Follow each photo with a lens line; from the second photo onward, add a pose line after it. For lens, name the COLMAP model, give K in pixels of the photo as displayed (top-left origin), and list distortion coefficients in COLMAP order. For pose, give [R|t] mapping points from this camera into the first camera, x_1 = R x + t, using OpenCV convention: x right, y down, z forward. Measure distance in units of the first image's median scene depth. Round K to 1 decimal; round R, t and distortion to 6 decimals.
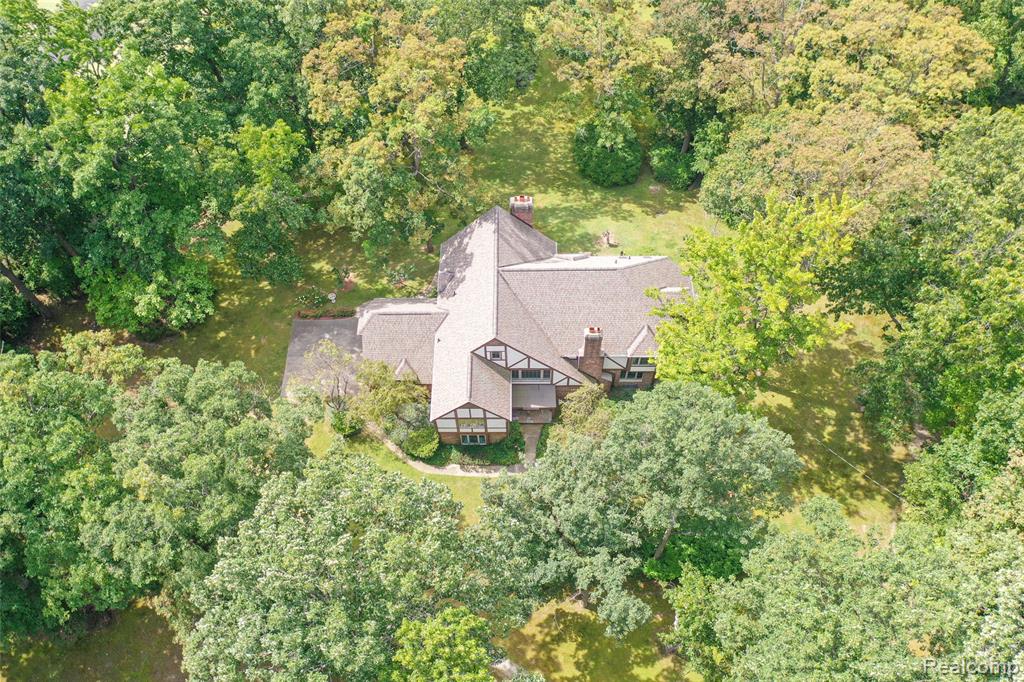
lens RADIAL K [[810.2, 0, 507.1], [0, 810.2, 344.4], [0, 0, 1]] dist [-0.001490, 0.012190]
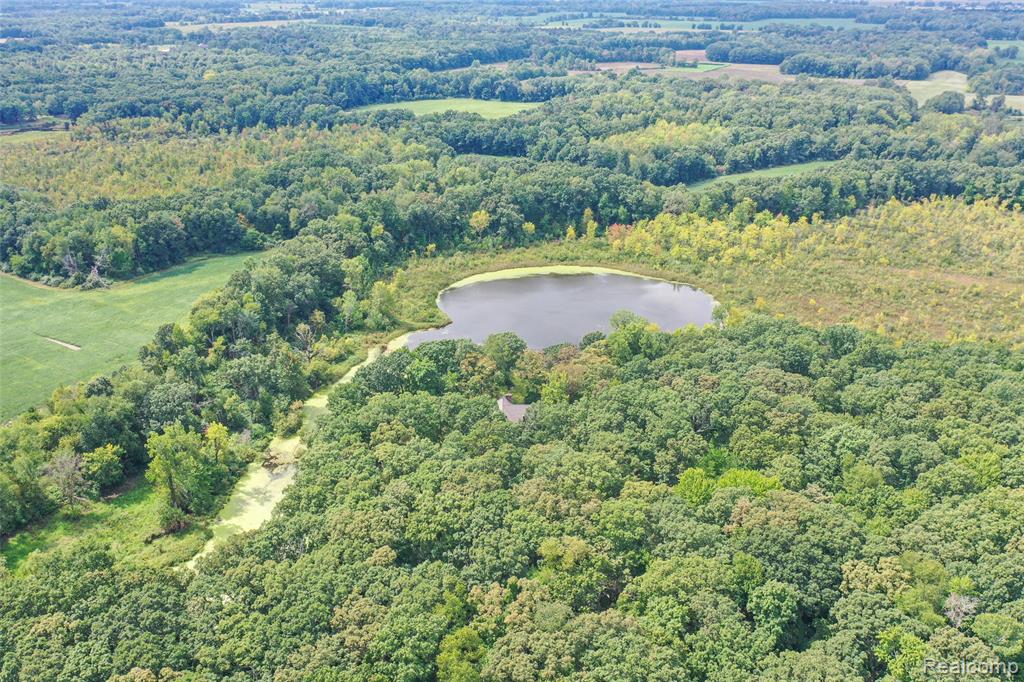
lens RADIAL K [[810.2, 0, 507.1], [0, 810.2, 344.4], [0, 0, 1]] dist [-0.001490, 0.012190]
pose [[0.999867, 0.016031, 0.003031, -0.007737], [-0.011733, 0.835639, -0.549153, 2.009979], [-0.011337, 0.549044, 0.835716, -2.782251]]
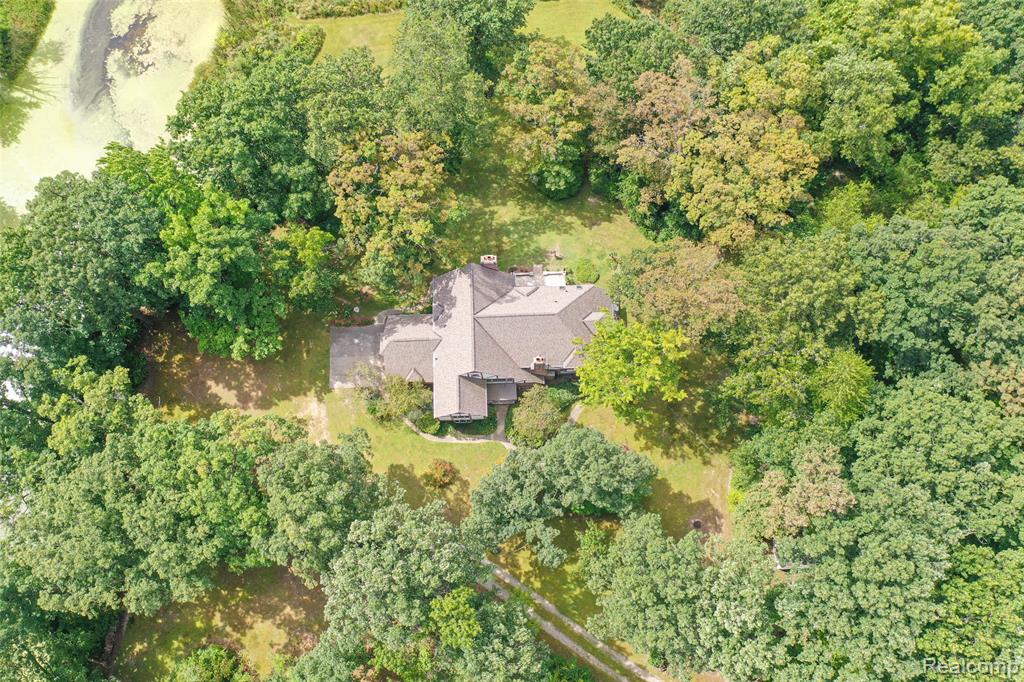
lens RADIAL K [[810.2, 0, 507.1], [0, 810.2, 344.4], [0, 0, 1]] dist [-0.001490, 0.012190]
pose [[0.999347, -0.035234, 0.007985, 0.035239], [0.031409, 0.956539, 0.289907, -0.471413], [-0.017853, -0.289467, 0.957022, -0.422057]]
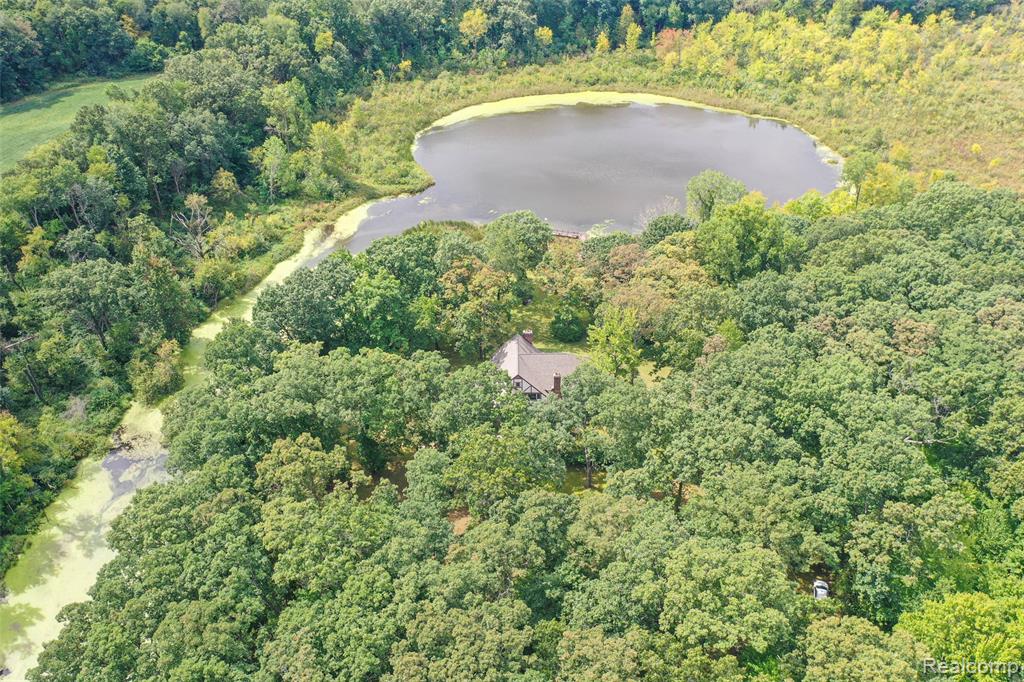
lens RADIAL K [[810.2, 0, 507.1], [0, 810.2, 344.4], [0, 0, 1]] dist [-0.001490, 0.012190]
pose [[0.999940, 0.007827, 0.007611, -0.064955], [-0.004568, 0.933120, -0.359537, 0.770123], [-0.009916, 0.359481, 0.933100, -1.315032]]
